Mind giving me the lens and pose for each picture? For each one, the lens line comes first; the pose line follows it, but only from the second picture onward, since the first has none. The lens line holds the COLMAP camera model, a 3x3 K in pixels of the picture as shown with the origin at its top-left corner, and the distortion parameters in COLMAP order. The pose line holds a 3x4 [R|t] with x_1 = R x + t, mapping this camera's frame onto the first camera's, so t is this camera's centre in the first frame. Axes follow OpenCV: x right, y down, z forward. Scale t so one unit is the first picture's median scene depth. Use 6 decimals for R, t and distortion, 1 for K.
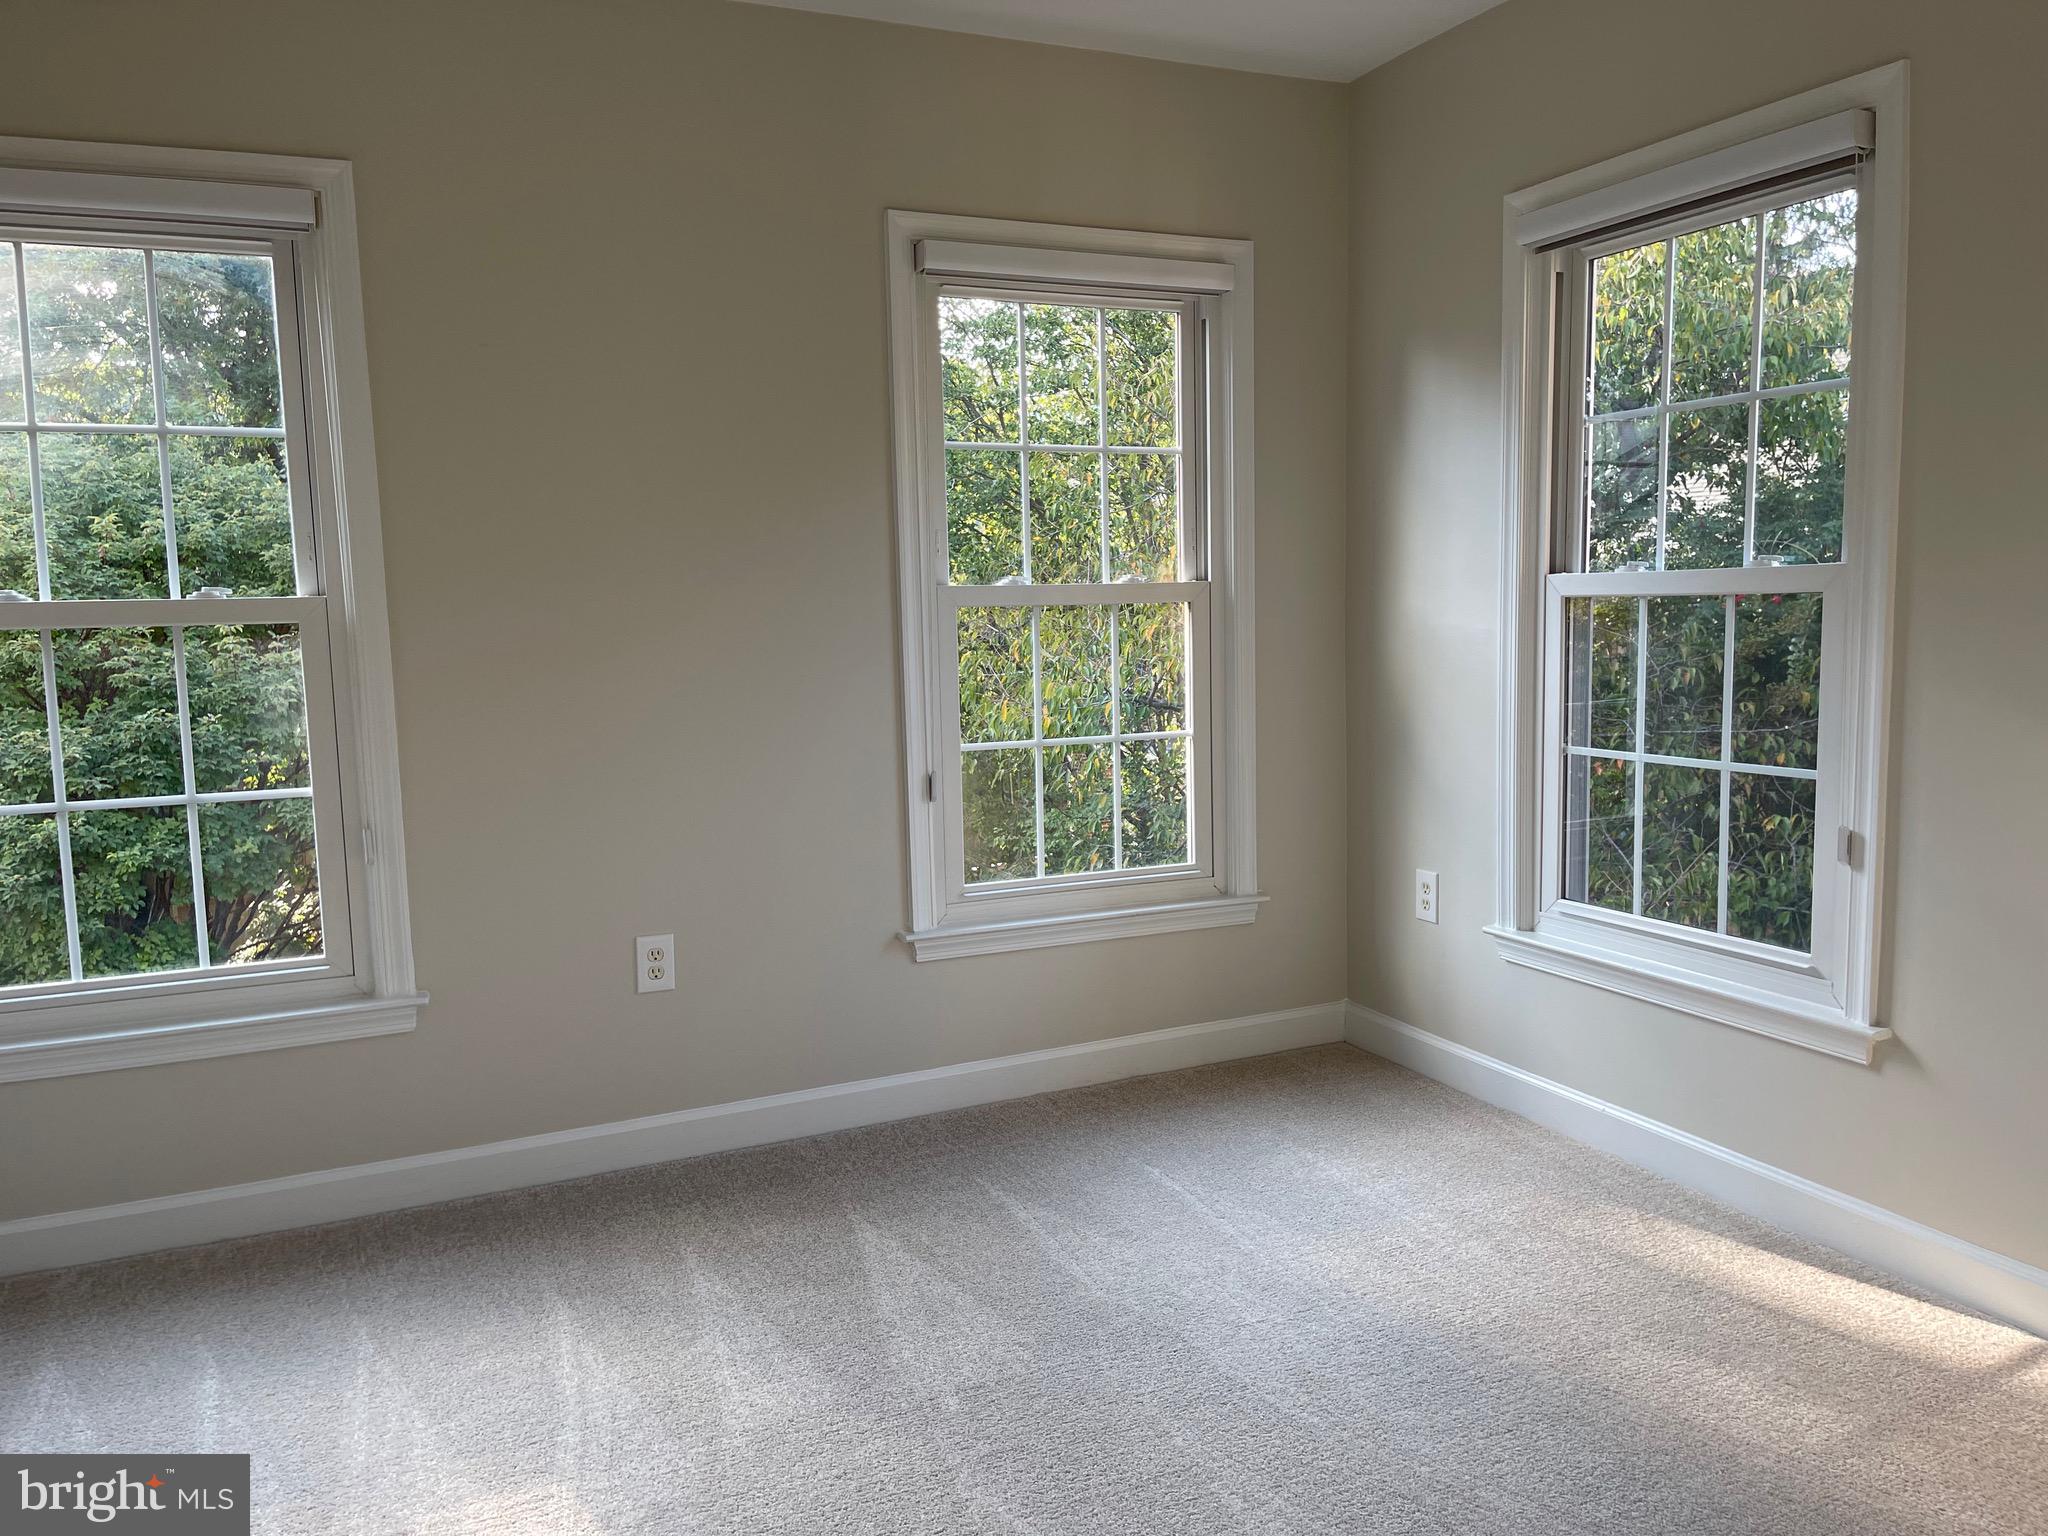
lens RADIAL K [[1537.5, 0, 1026.4], [0, 1537.5, 778.8], [0, 0, 1]] dist [0.062248, -0.090453]
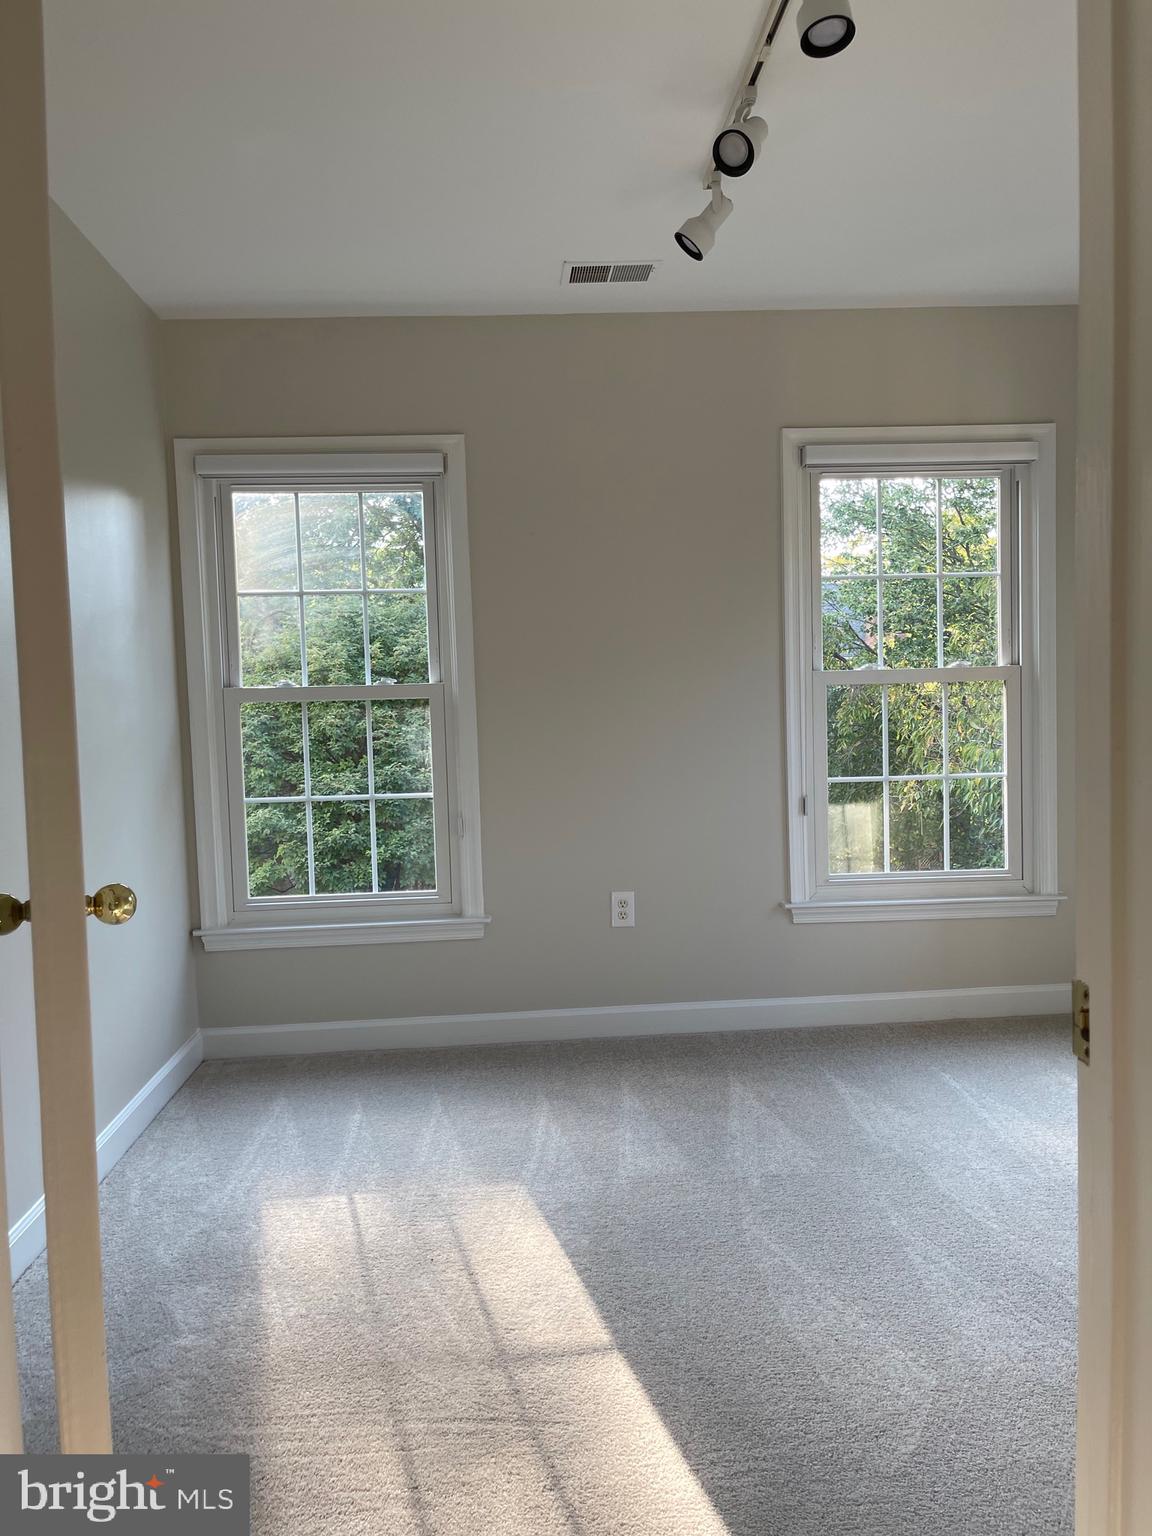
lens RADIAL K [[1153.1, 0, 577.7], [0, 1153.1, 787.6], [0, 0, 1]] dist [0.062248, -0.090453]
pose [[0.931725, 0.021333, -0.362537, 0.155856], [-0.034452, 0.998963, -0.029761, 0.032303], [0.361526, 0.040220, 0.931494, -0.143127]]
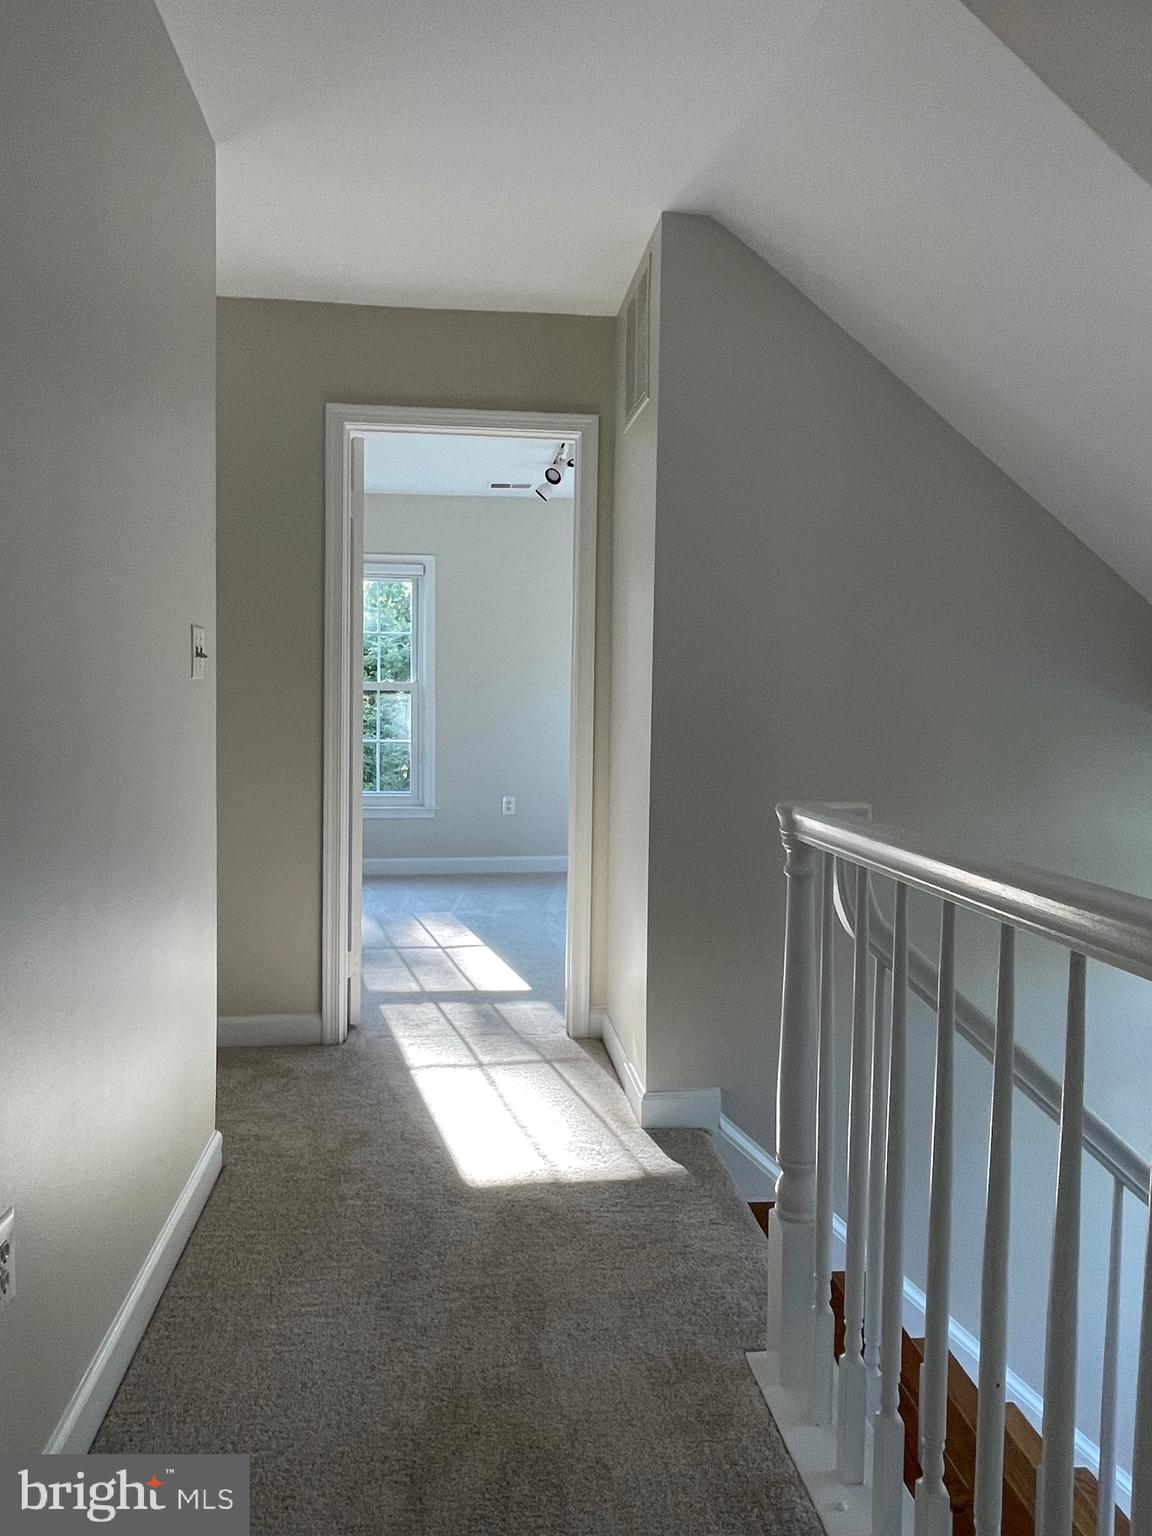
lens RADIAL K [[1046.5, 0, 576.0], [0, 1046.5, 768.0], [0, 0, 1]] dist [0.000875, 0.000053]
pose [[0.950548, 0.055187, -0.305635, 0.543216], [-0.069911, 0.996851, -0.037431, 0.120225], [0.302607, 0.056947, 0.951413, -0.982115]]
